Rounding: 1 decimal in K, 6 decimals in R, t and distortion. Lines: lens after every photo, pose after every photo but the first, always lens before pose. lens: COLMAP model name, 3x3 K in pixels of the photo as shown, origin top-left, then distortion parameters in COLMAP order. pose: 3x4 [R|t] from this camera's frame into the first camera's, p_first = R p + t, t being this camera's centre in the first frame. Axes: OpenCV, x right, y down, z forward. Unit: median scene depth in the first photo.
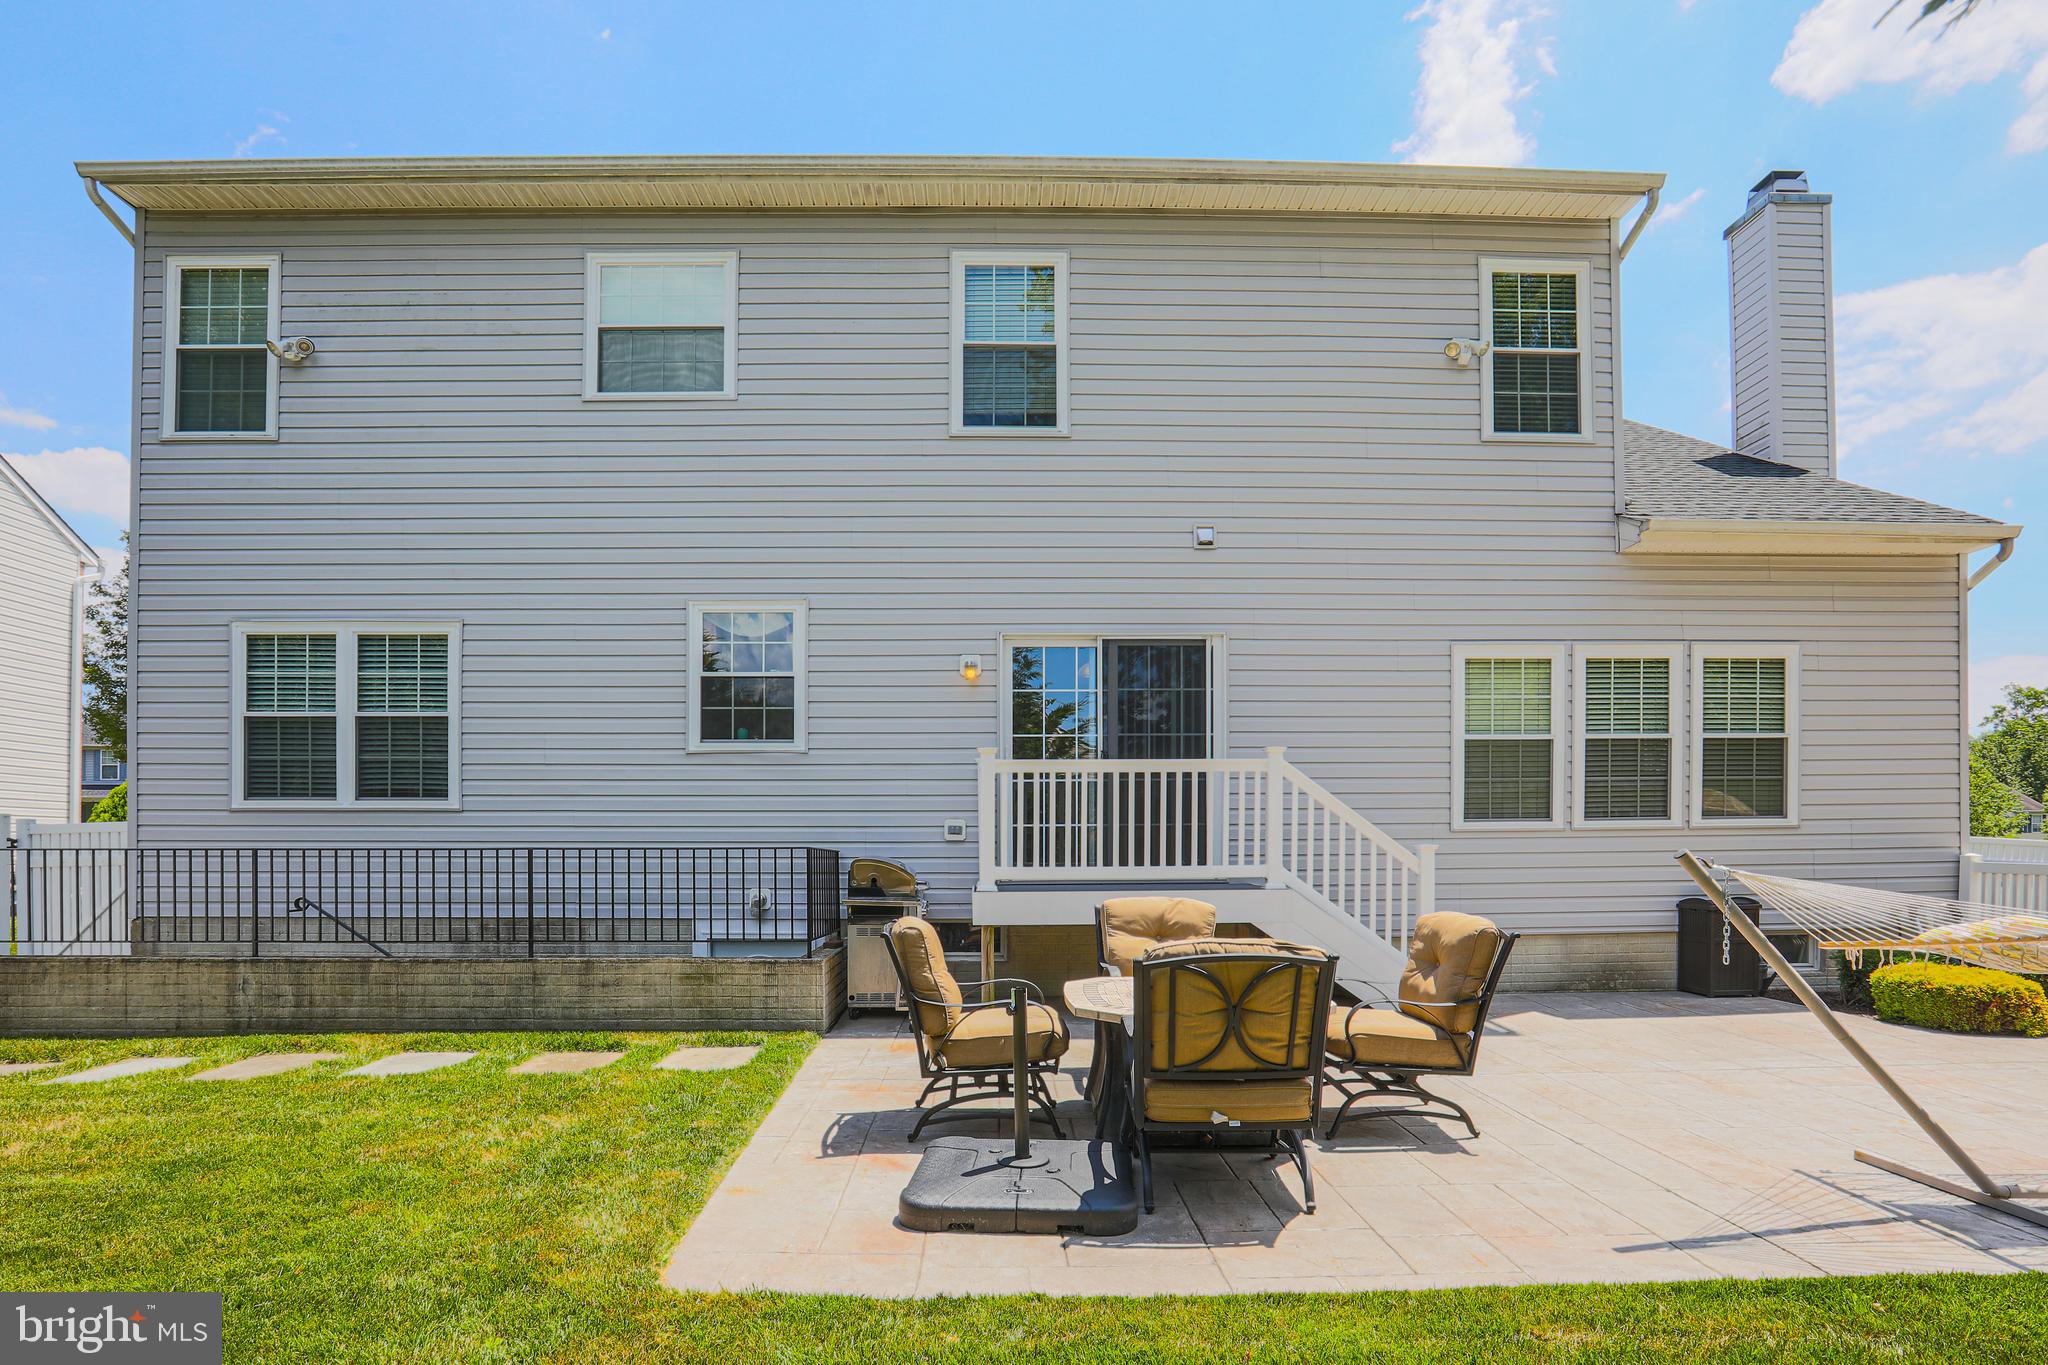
lens RADIAL K [[1051.2, 0, 1018.7], [0, 1051.2, 837.5], [0, 0, 1]] dist [-0.029963, 0.000282]
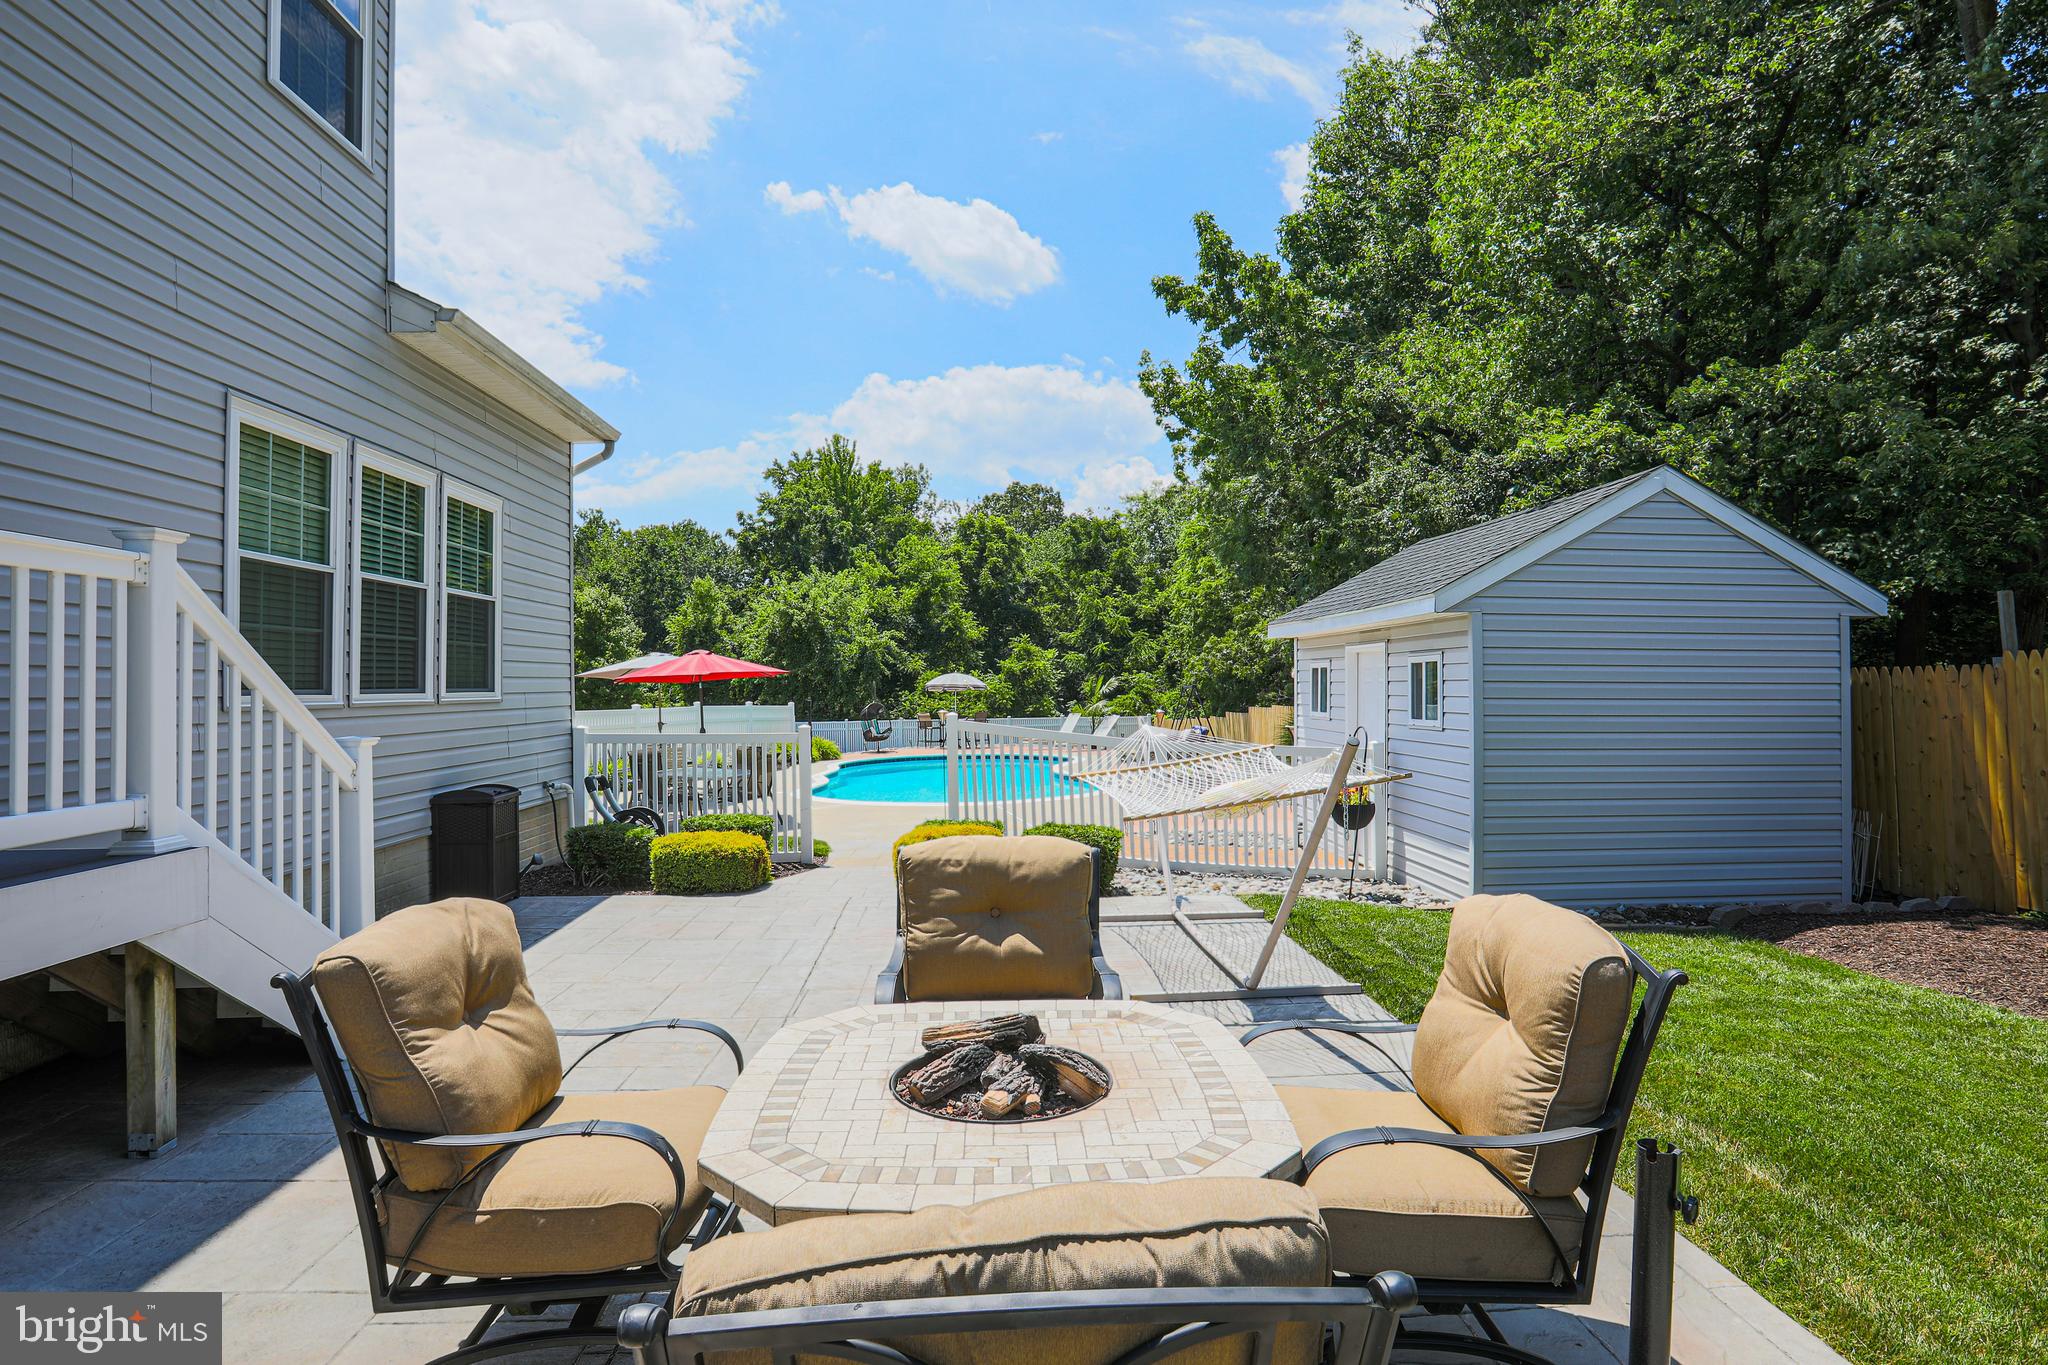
lens RADIAL K [[1040.9, 0, 993.6], [0, 1040.9, 680.2], [0, 0, 1]] dist [-0.000571, -0.000007]
pose [[0.004905, 0.007982, 0.999956, -0.185585], [-0.003753, 0.999961, -0.007964, -0.019239], [-0.999981, -0.003714, 0.004934, 0.575876]]
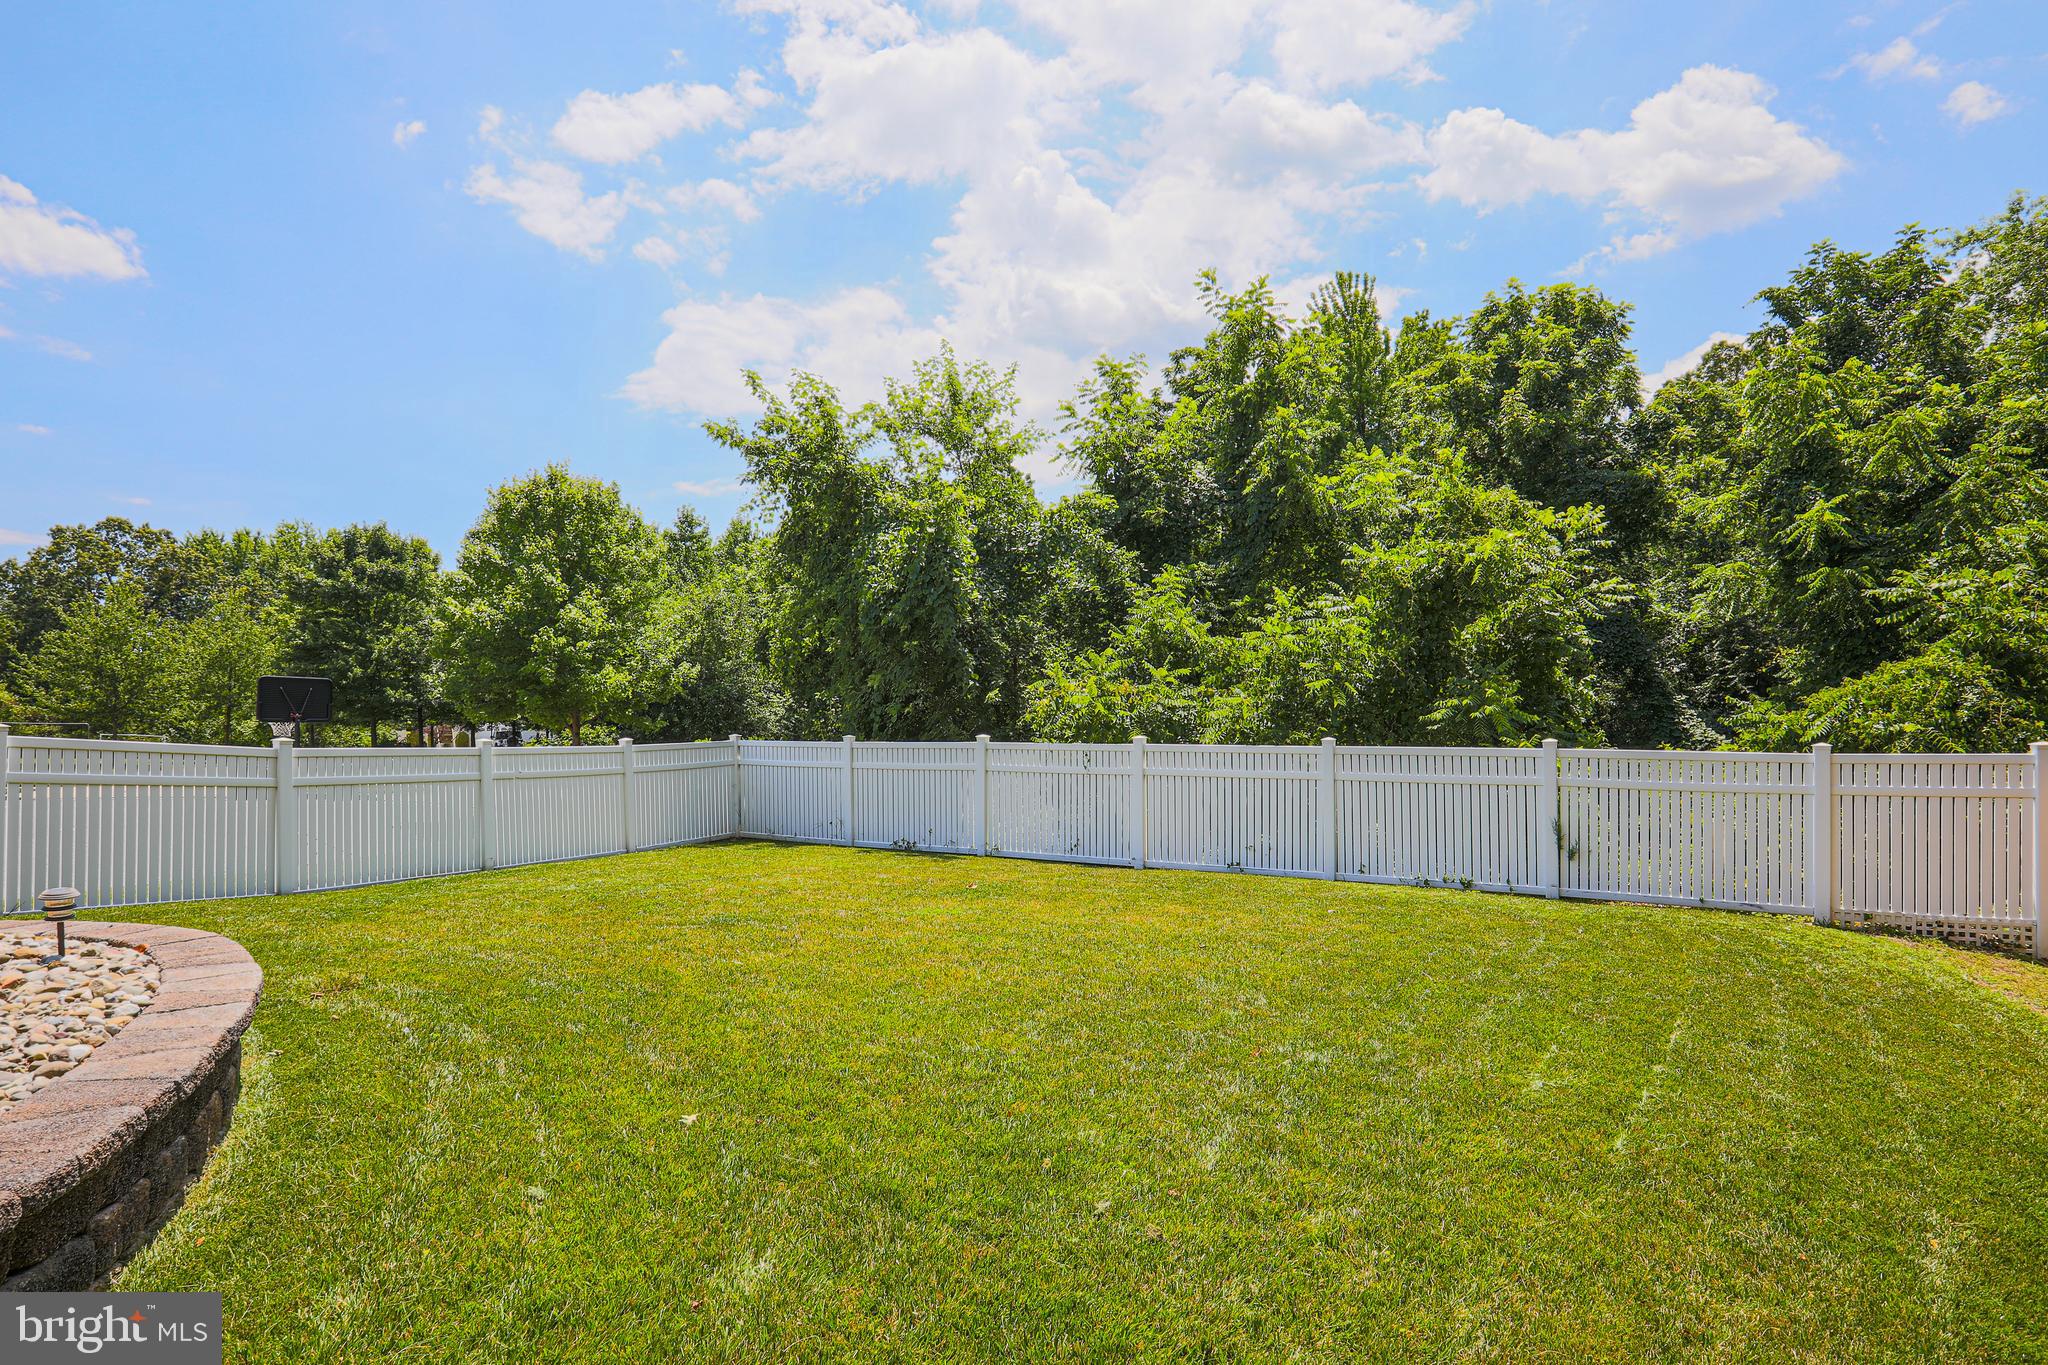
lens RADIAL K [[1108.0, 0, 1024.0], [0, 1108.0, 682.5], [0, 0, 1]] dist [0.001532, 0.032387]
pose [[0.545091, 0.005908, 0.838356, 4.072091], [0.001633, 0.999966, -0.008109, 0.063953], [-0.838375, 0.005789, 0.545063, 0.002724]]
